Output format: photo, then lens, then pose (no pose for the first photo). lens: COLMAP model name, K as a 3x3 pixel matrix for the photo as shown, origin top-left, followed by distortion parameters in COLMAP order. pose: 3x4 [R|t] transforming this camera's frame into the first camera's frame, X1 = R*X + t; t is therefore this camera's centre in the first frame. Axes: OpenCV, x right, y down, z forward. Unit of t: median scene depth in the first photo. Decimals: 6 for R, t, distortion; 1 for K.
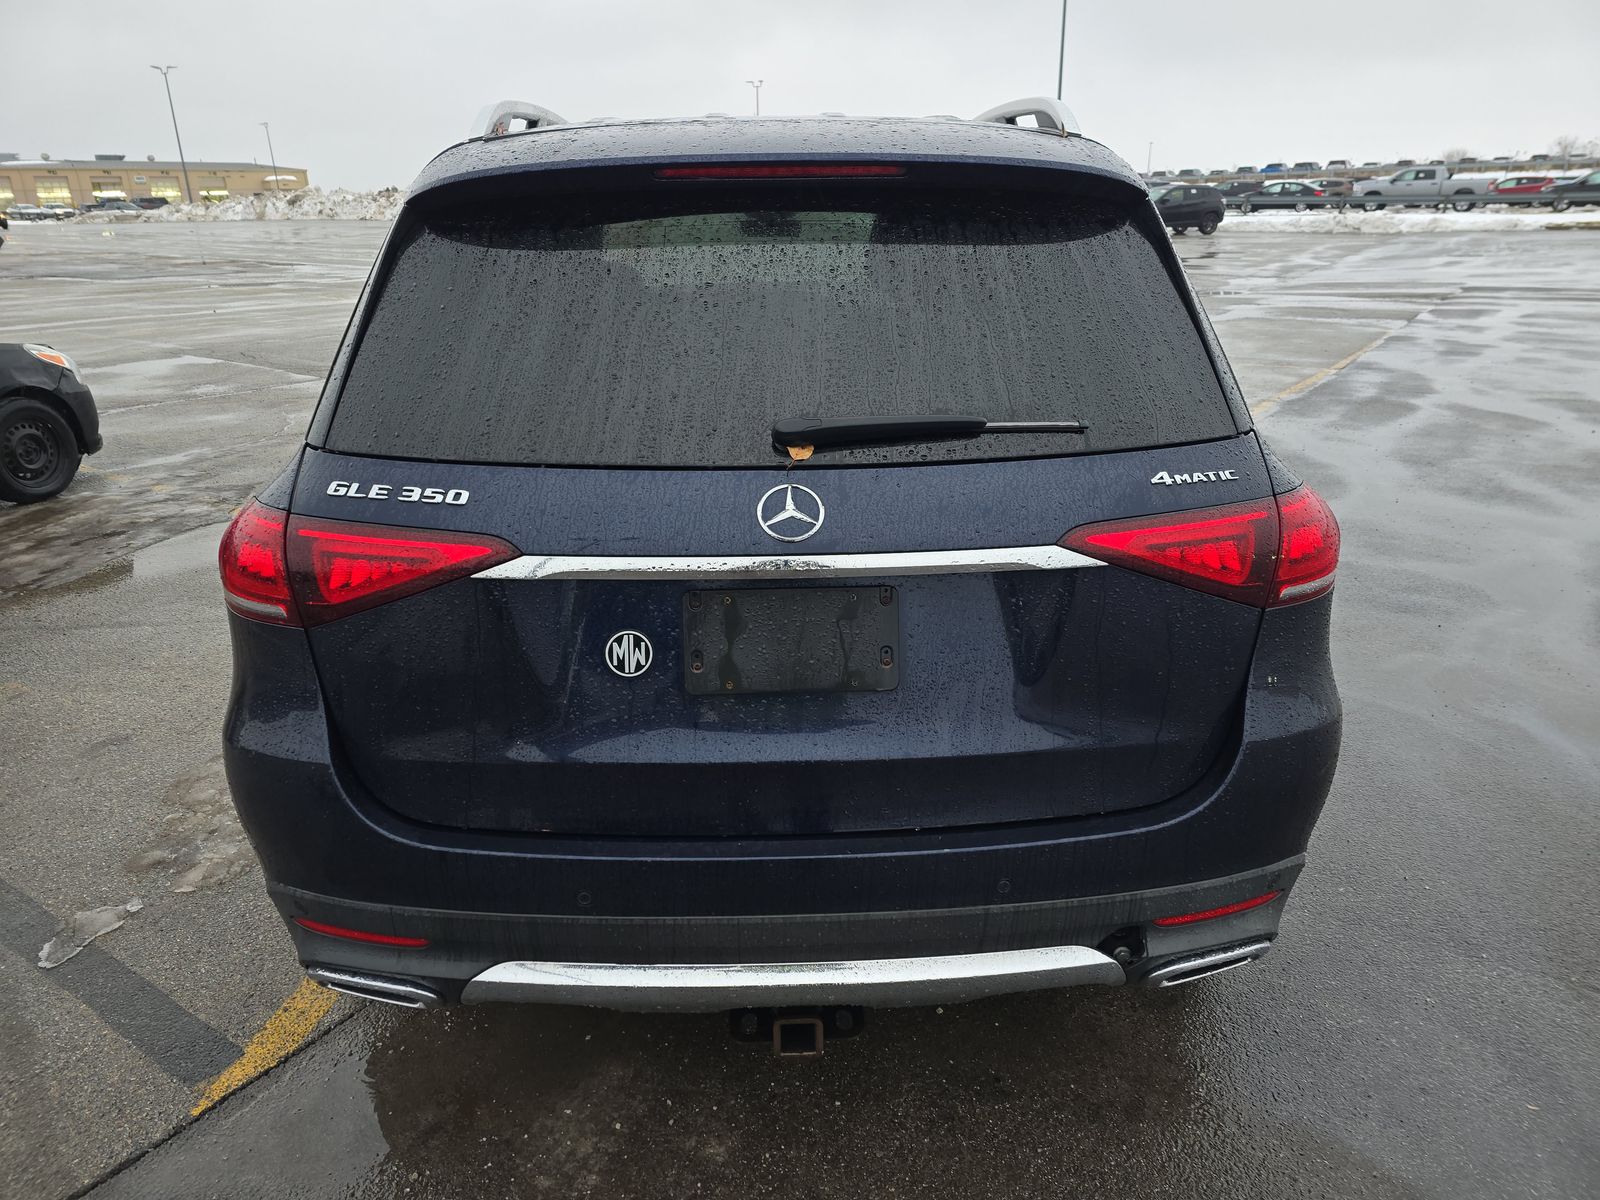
lens RADIAL K [[1063.9, 0, 804.8], [0, 1063.9, 601.1], [0, 0, 1]] dist [0.074880, -0.078577]
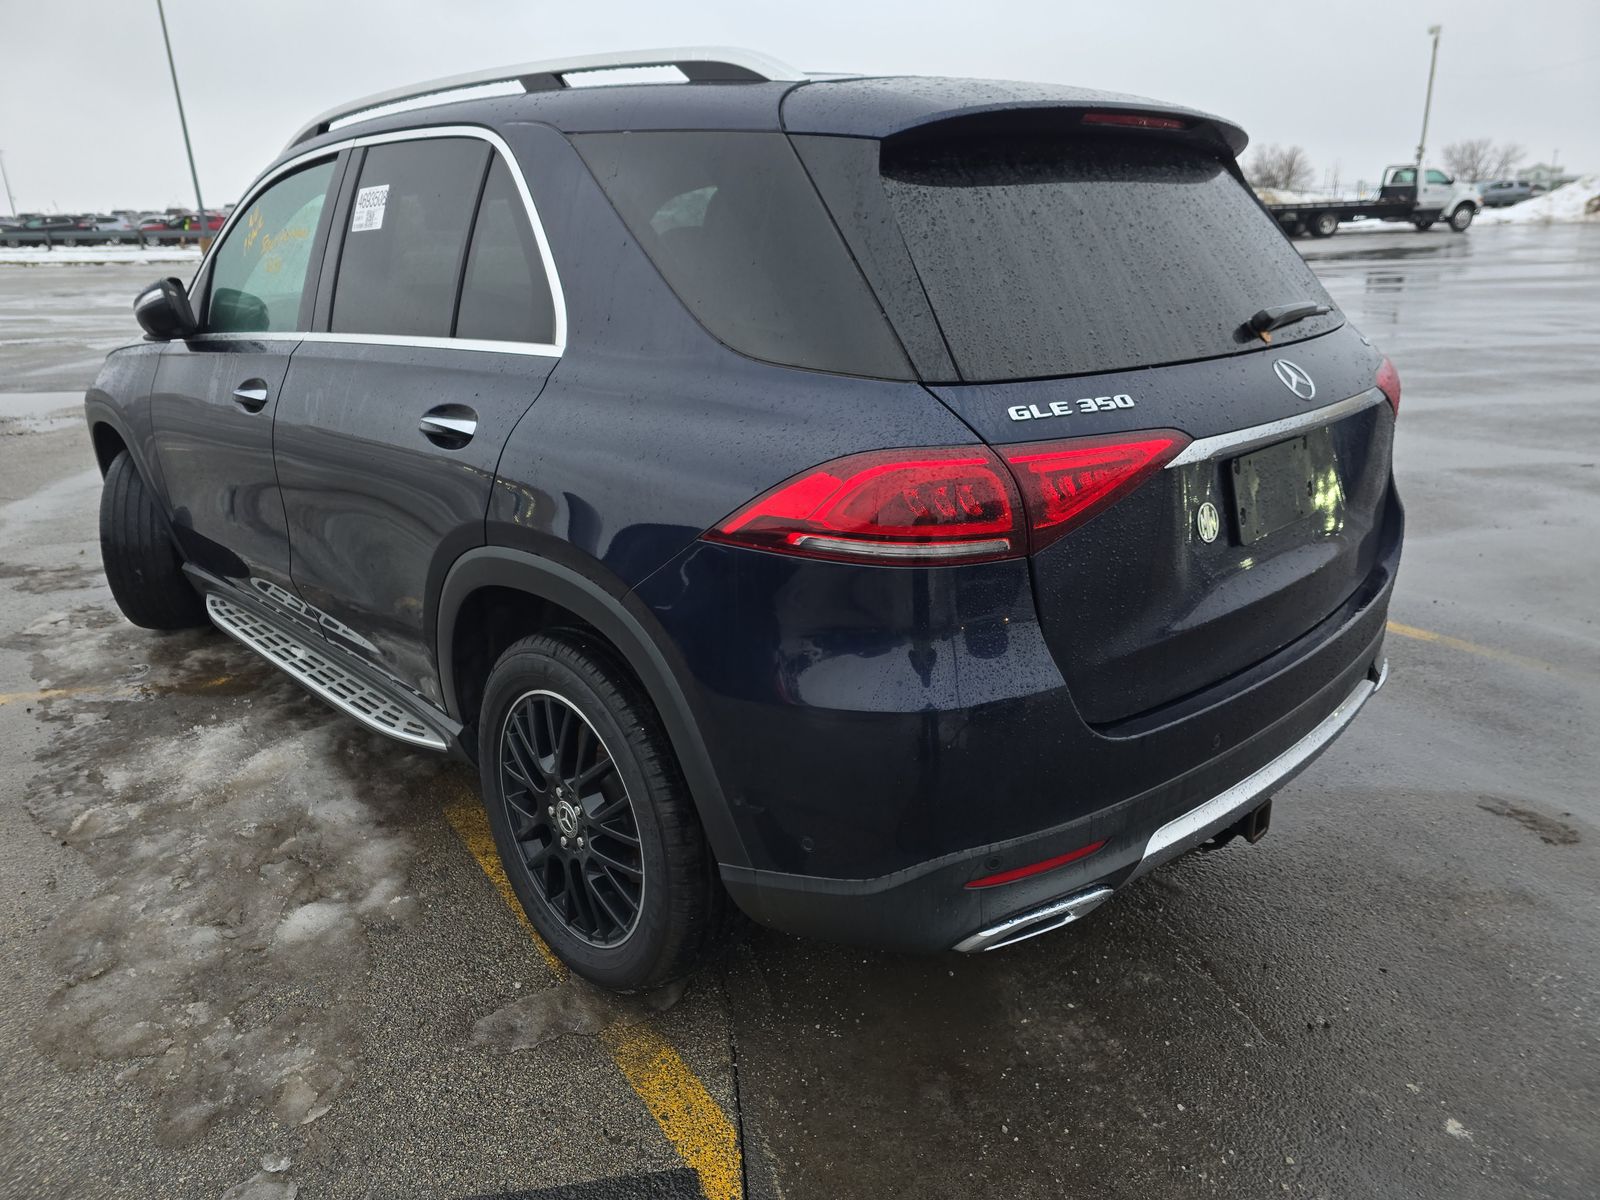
lens RADIAL K [[1063.9, 0, 804.8], [0, 1063.9, 601.1], [0, 0, 1]] dist [0.074880, -0.078577]
pose [[0.745750, -0.225418, 0.626932, -1.237559], [0.243817, 0.968082, 0.058055, -0.041613], [-0.620008, 0.109562, 0.776908, 0.369389]]
